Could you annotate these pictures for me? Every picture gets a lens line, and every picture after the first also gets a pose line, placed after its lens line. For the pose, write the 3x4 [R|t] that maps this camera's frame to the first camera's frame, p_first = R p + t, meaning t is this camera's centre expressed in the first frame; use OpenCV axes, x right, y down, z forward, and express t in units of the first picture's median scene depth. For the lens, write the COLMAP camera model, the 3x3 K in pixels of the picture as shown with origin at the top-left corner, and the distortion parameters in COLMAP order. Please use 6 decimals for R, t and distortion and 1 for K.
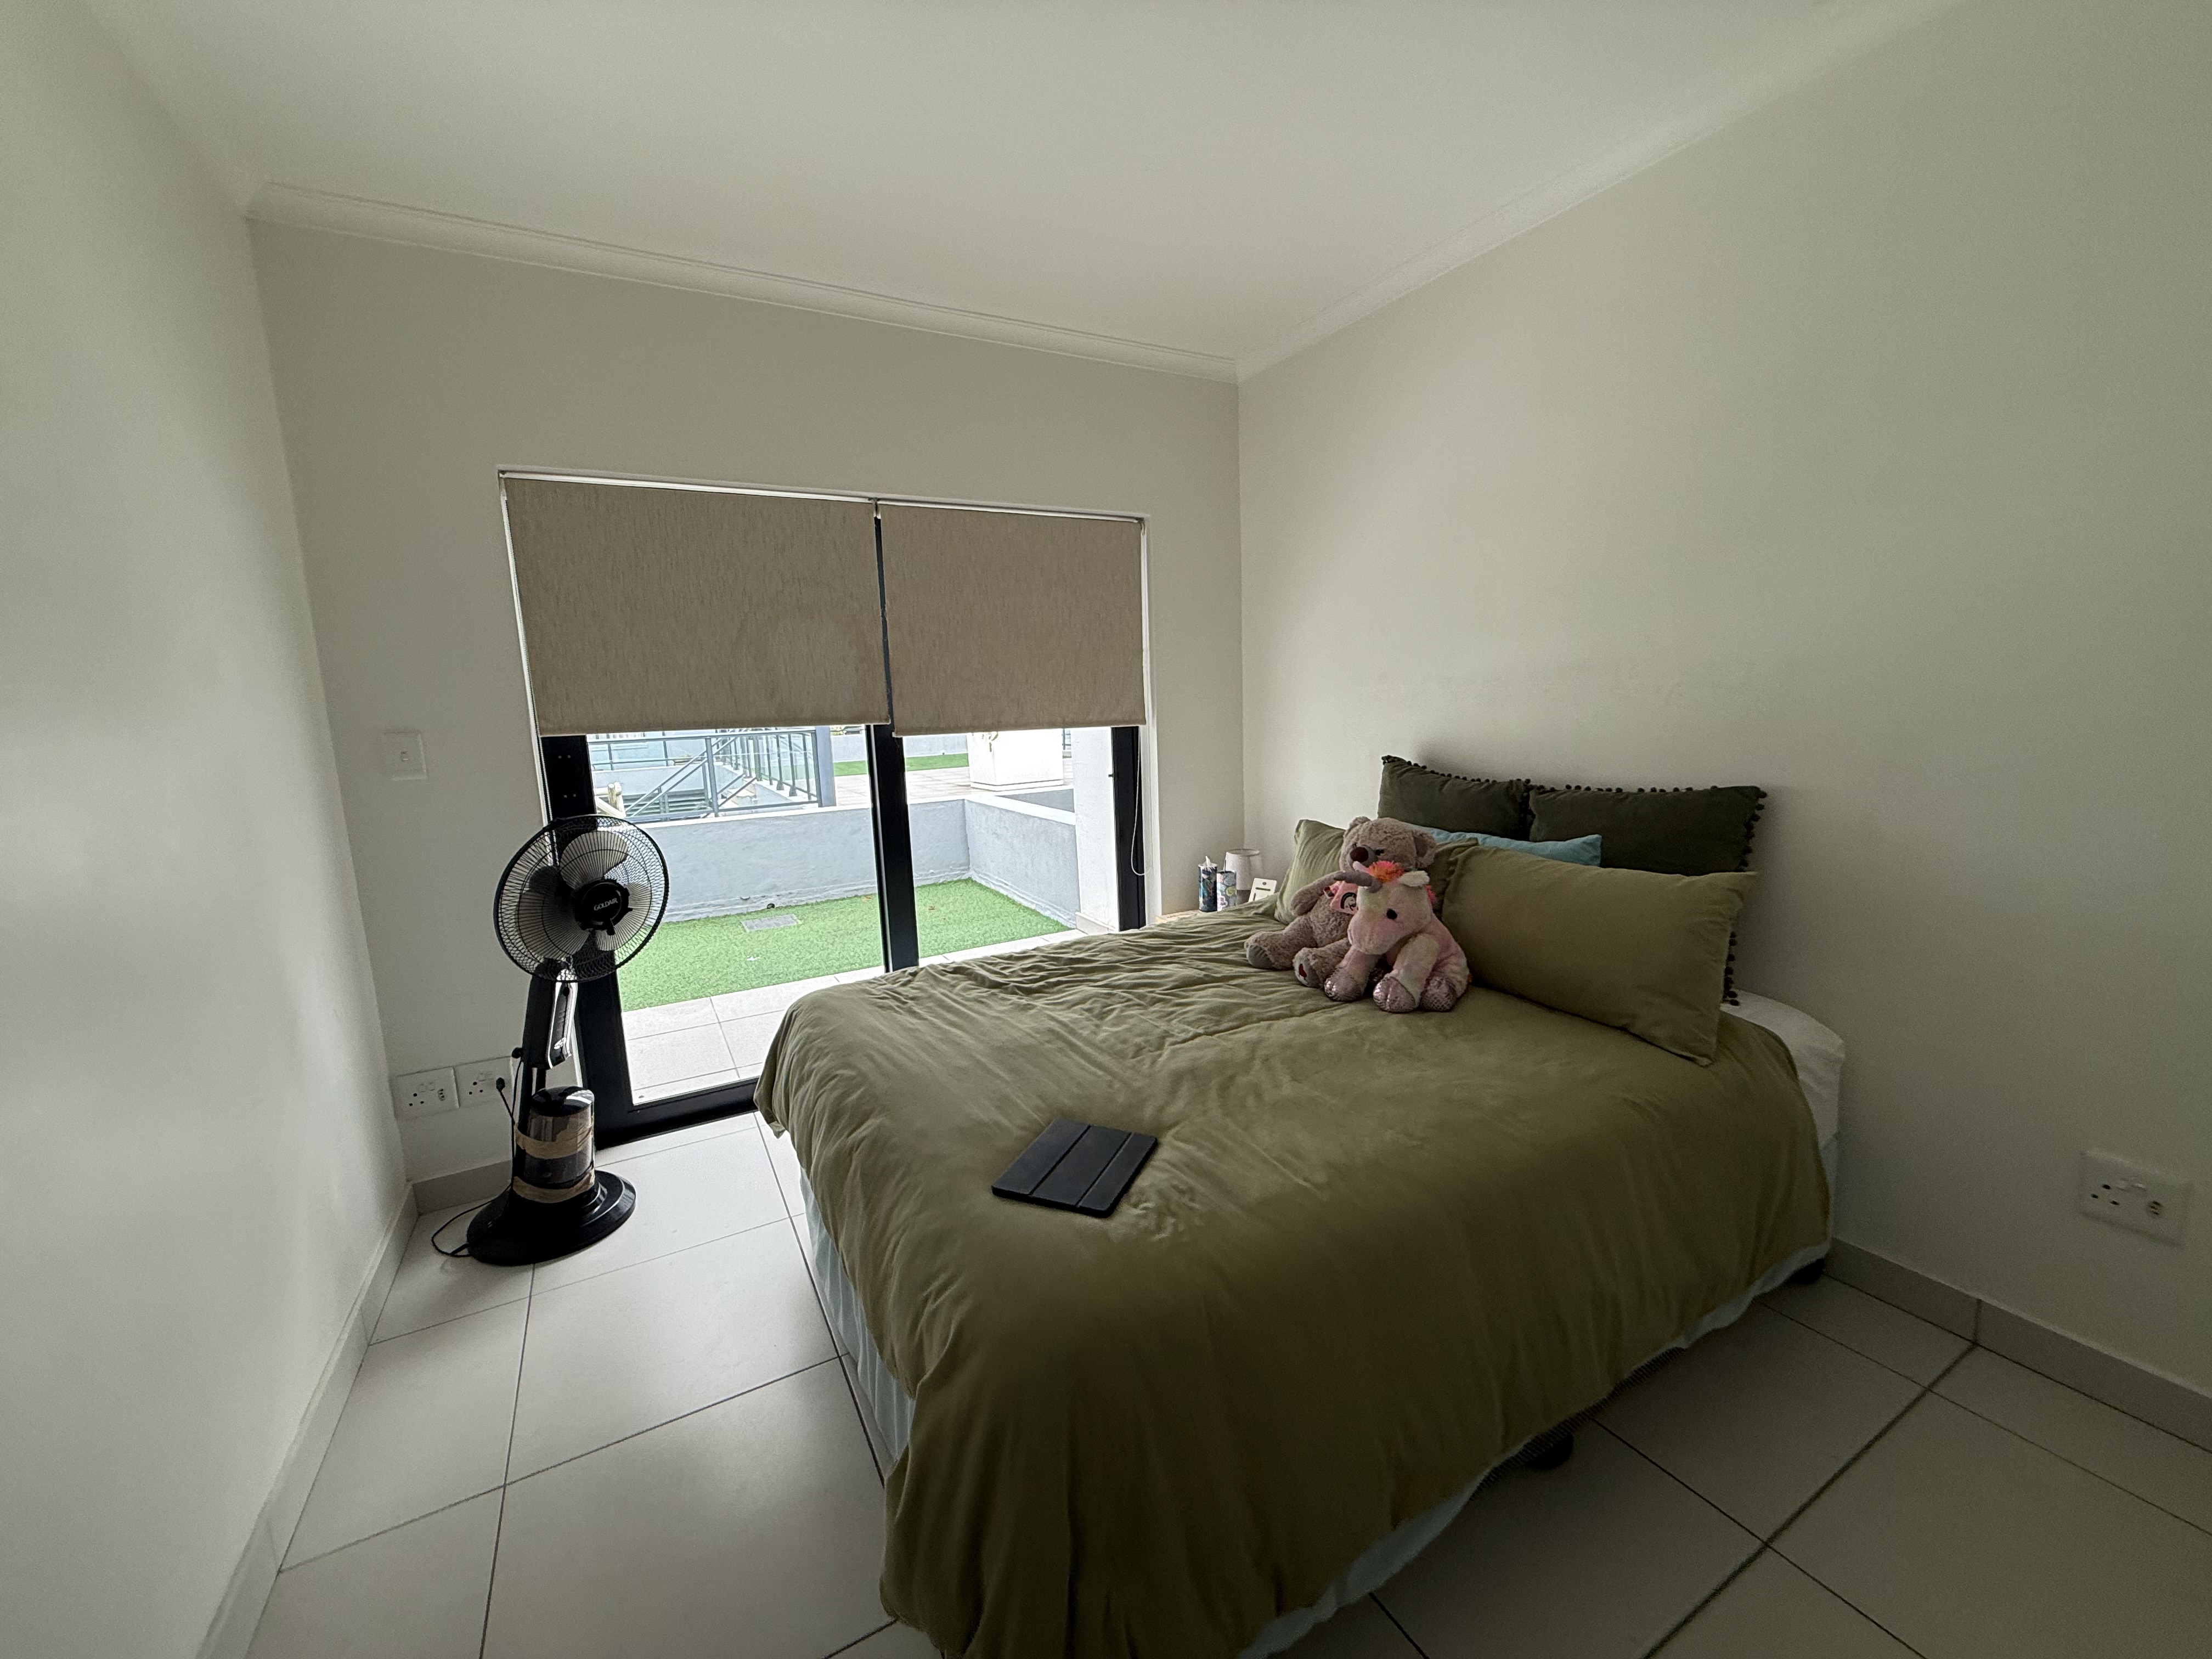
lens RADIAL K [[878.6, 0, 1106.5], [0, 878.6, 829.9], [0, 0, 1]] dist [0.000262, 0.000018]
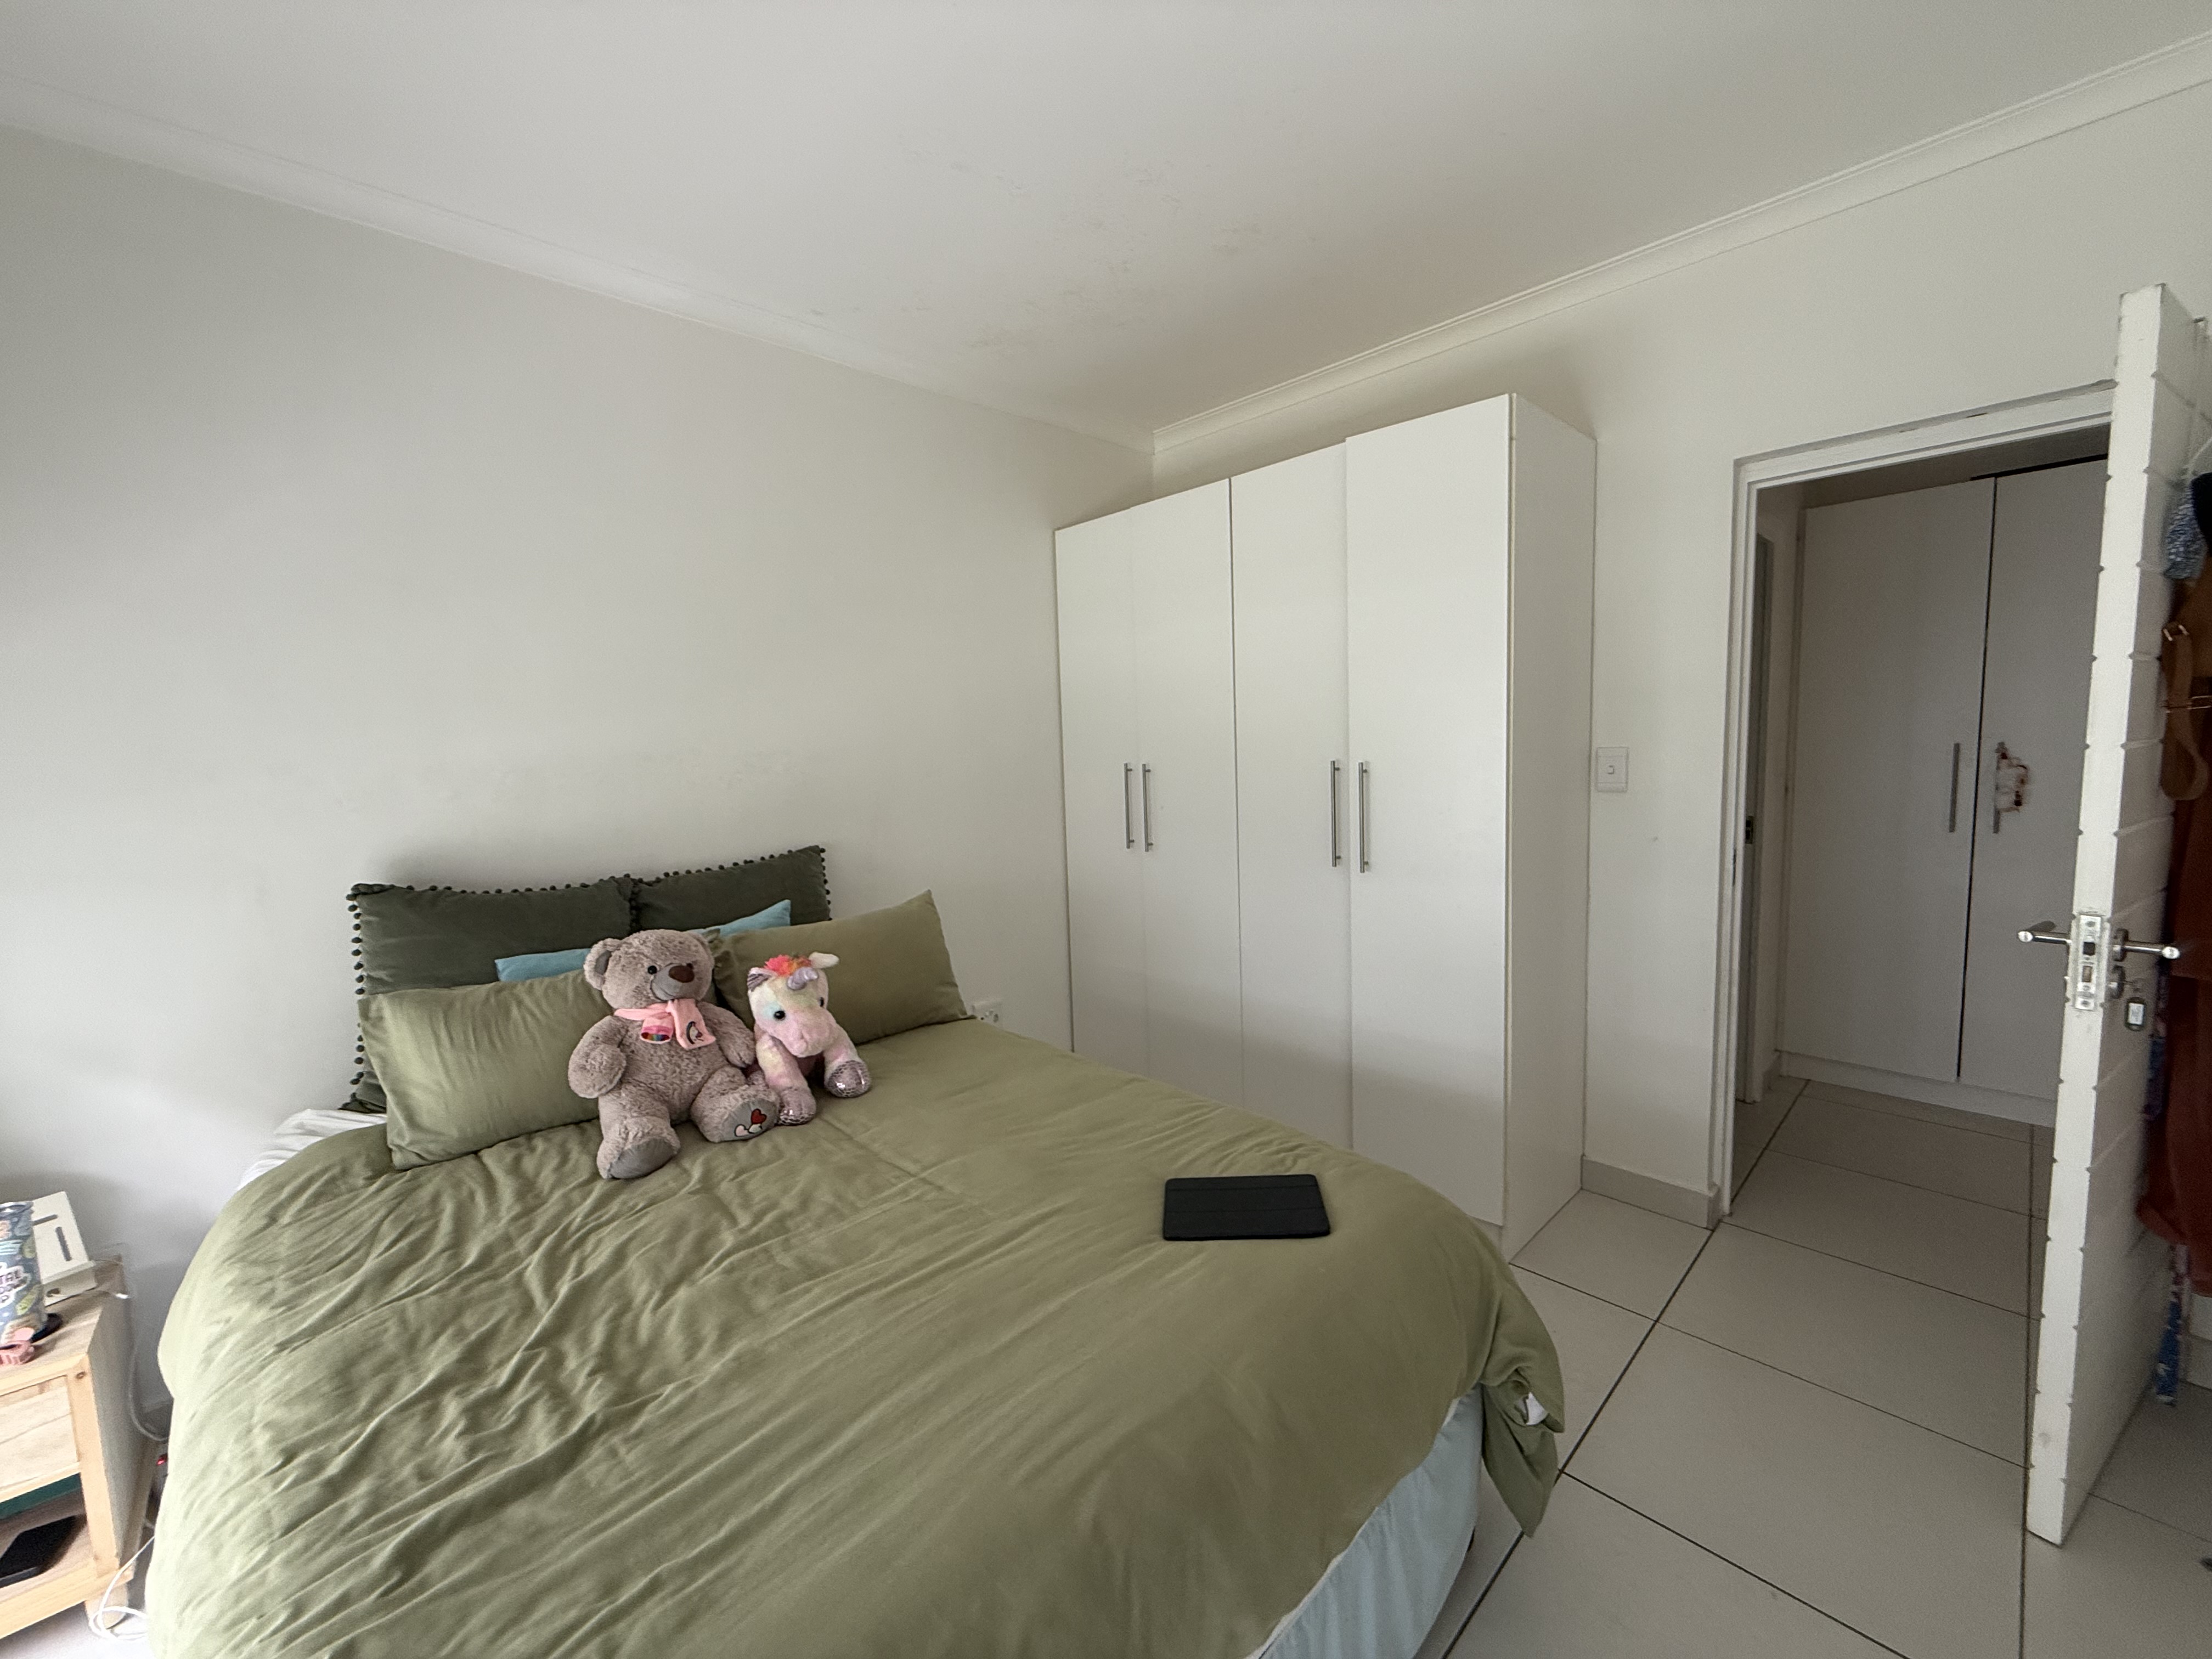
lens RADIAL K [[878.6, 0, 1104.2], [0, 878.6, 832.0], [0, 0, 1]] dist [0.000262, 0.000018]
pose [[-0.248503, -0.044476, 0.967609, -0.618972], [0.194721, 0.976259, 0.094882, -0.106127], [-0.948857, 0.211992, -0.233943, 0.851308]]
